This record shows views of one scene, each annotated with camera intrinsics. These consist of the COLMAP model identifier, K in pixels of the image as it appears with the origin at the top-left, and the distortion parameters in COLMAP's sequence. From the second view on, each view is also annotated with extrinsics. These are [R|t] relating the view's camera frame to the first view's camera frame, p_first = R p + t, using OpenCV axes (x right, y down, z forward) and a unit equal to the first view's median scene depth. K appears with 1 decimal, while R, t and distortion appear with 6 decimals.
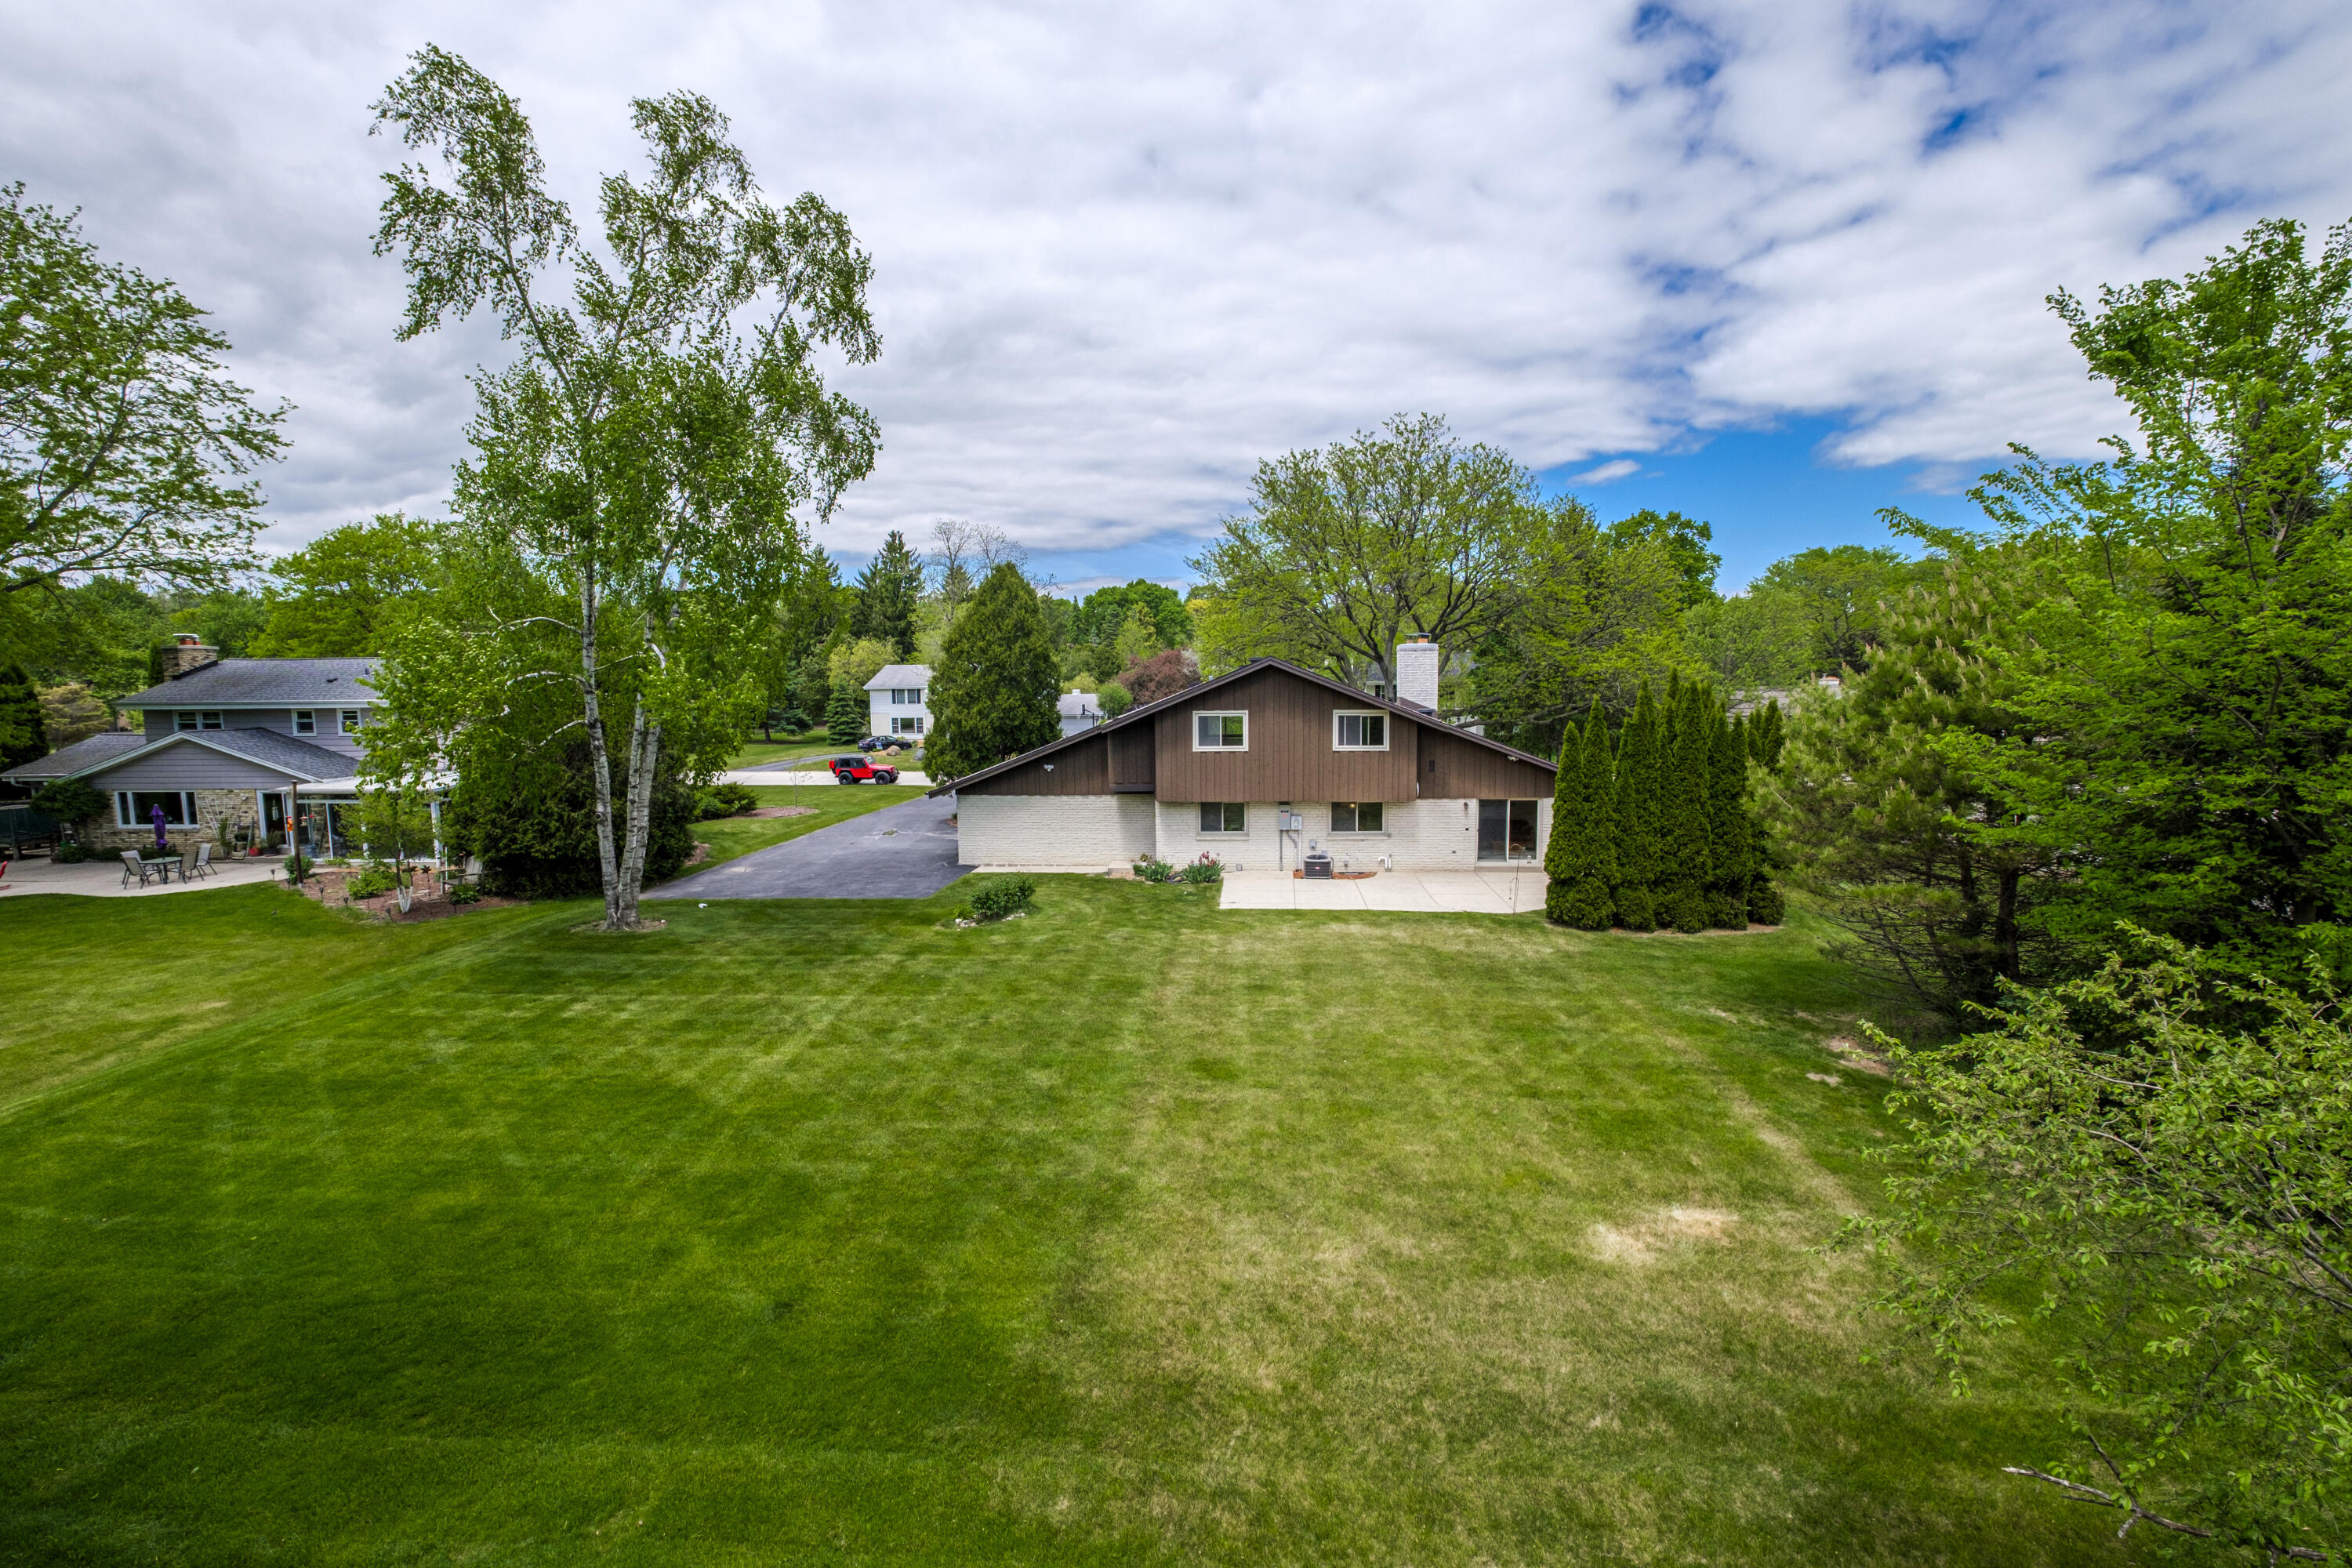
lens RADIAL K [[1037.7, 0, 1159.7], [0, 1037.7, 782.8], [0, 0, 1]] dist [-0.002060, -0.000116]
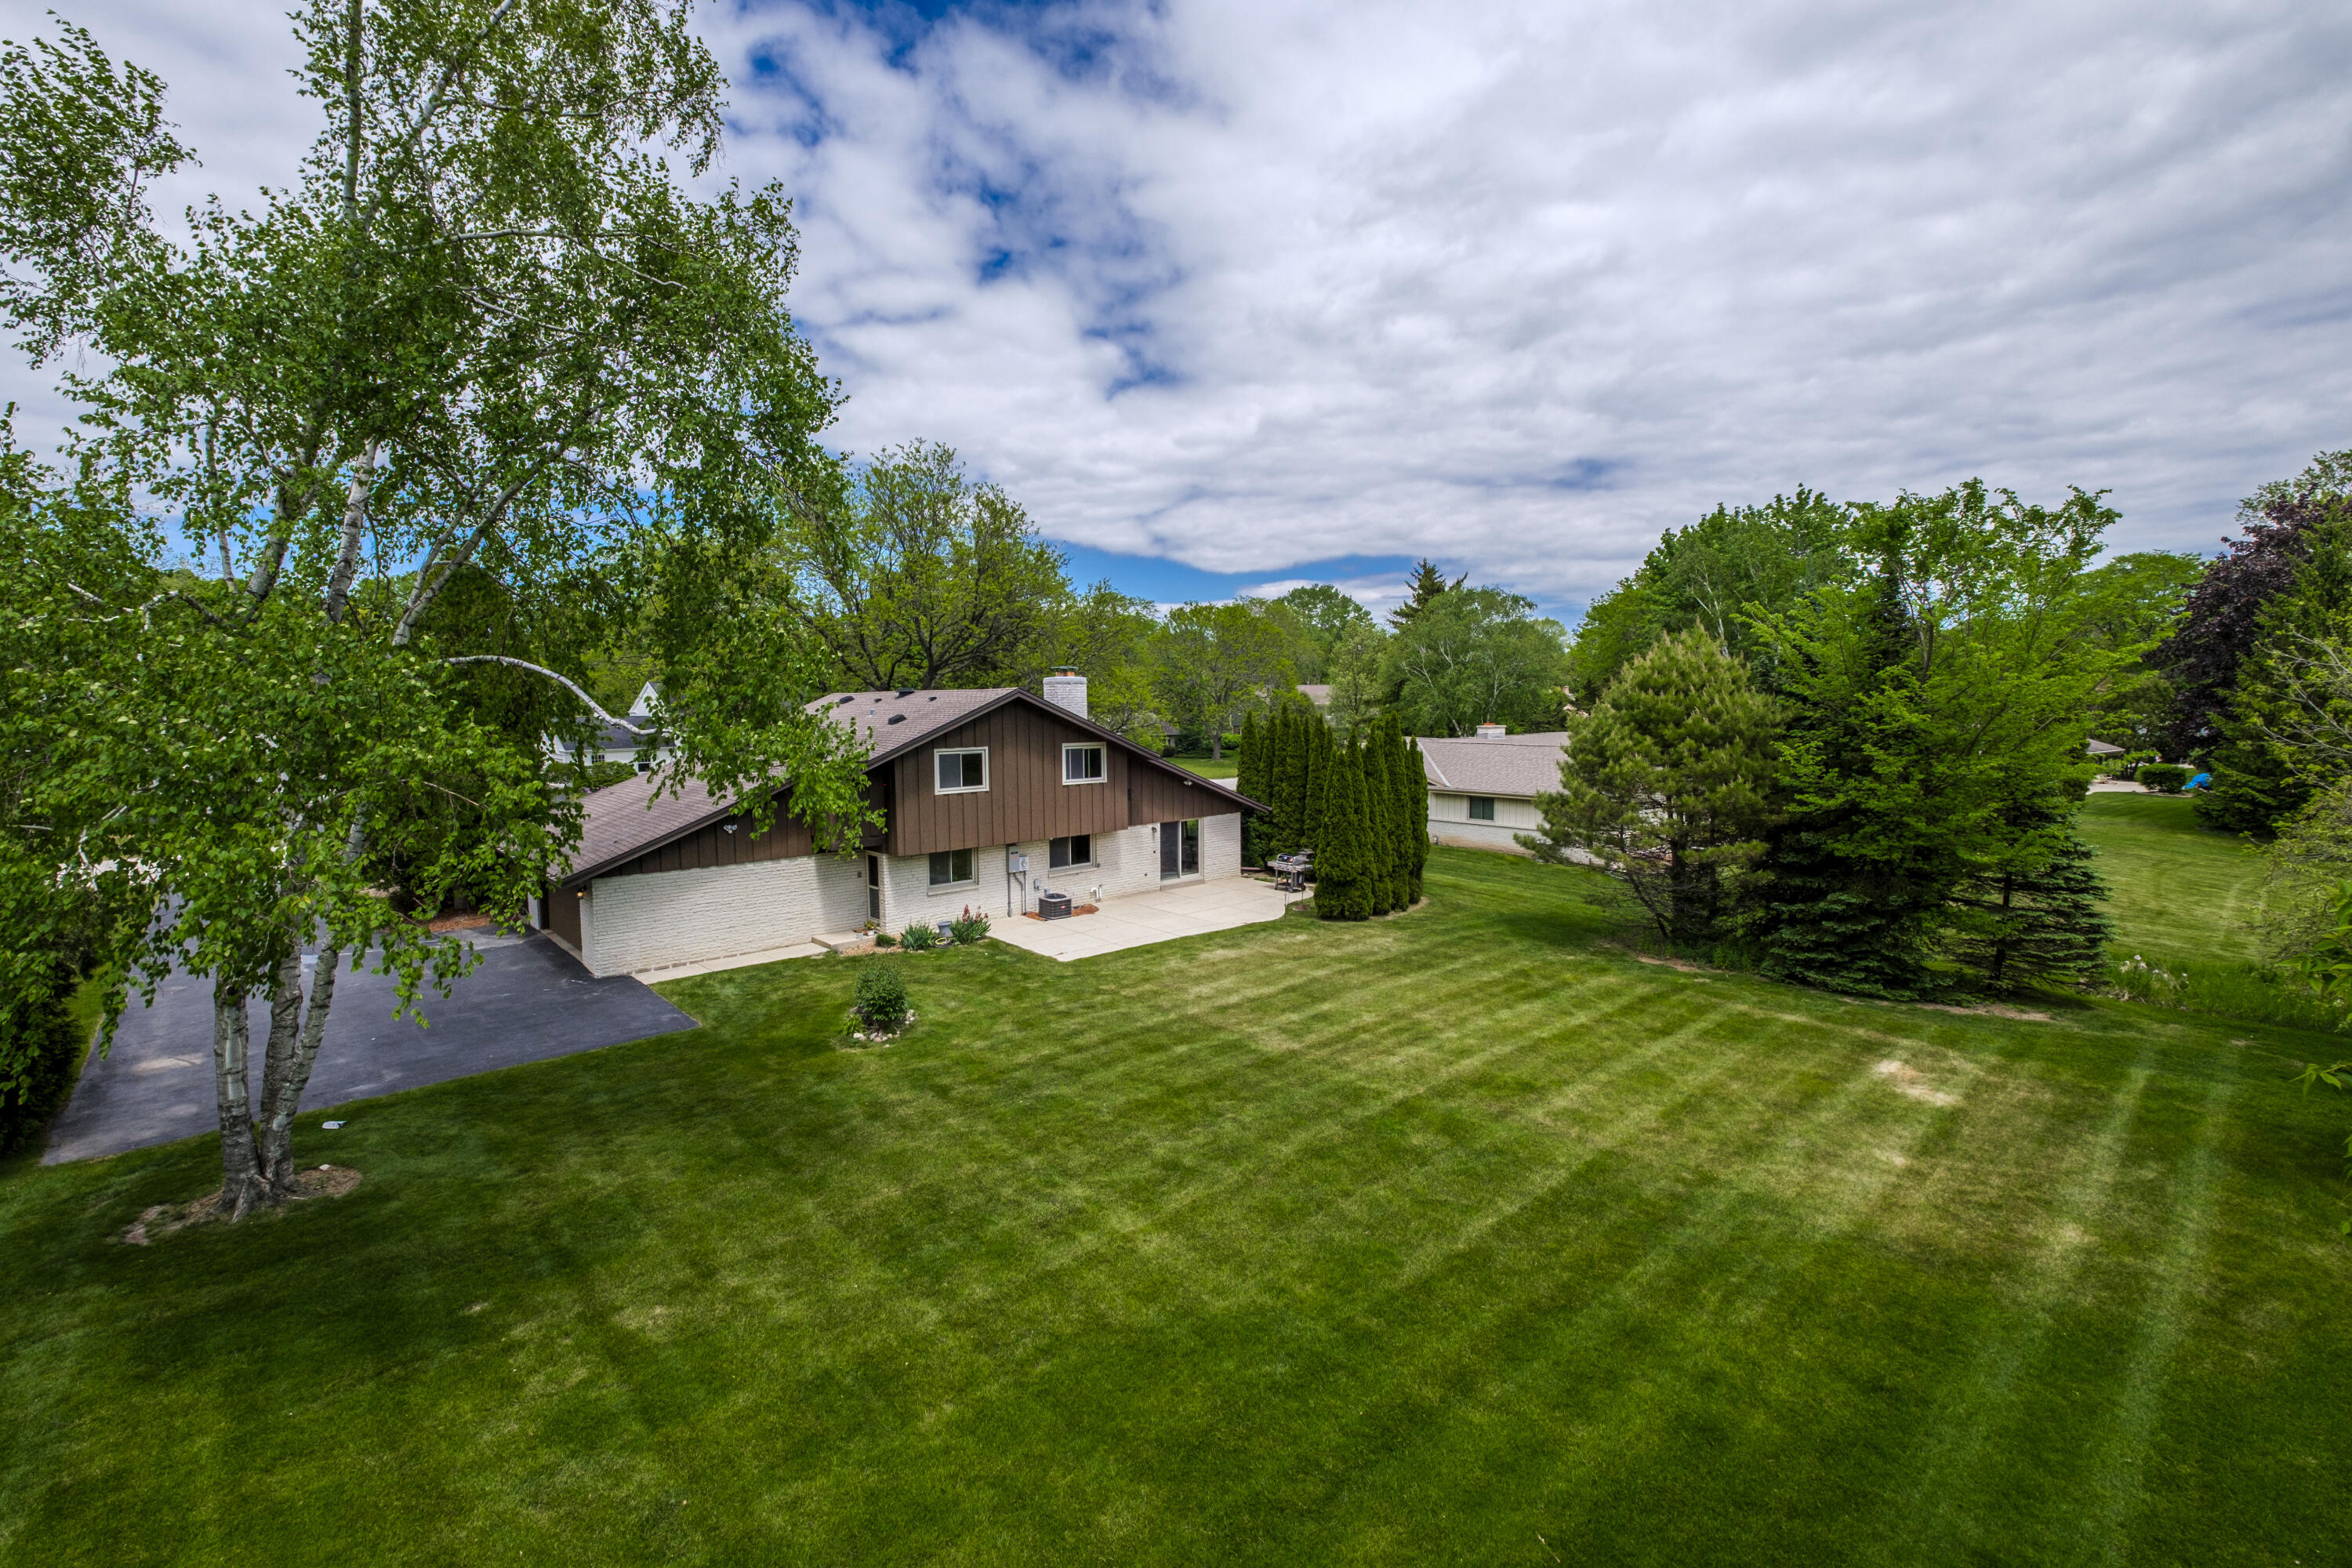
lens RADIAL K [[1029.9, 0, 1176.8], [0, 1029.9, 817.9], [0, 0, 1]] dist [0.000889, 0.000079]
pose [[0.684074, -0.076783, 0.725360, -0.457618], [0.072994, 0.996658, 0.036663, -0.027933], [-0.725752, 0.027867, 0.687392, 0.257631]]
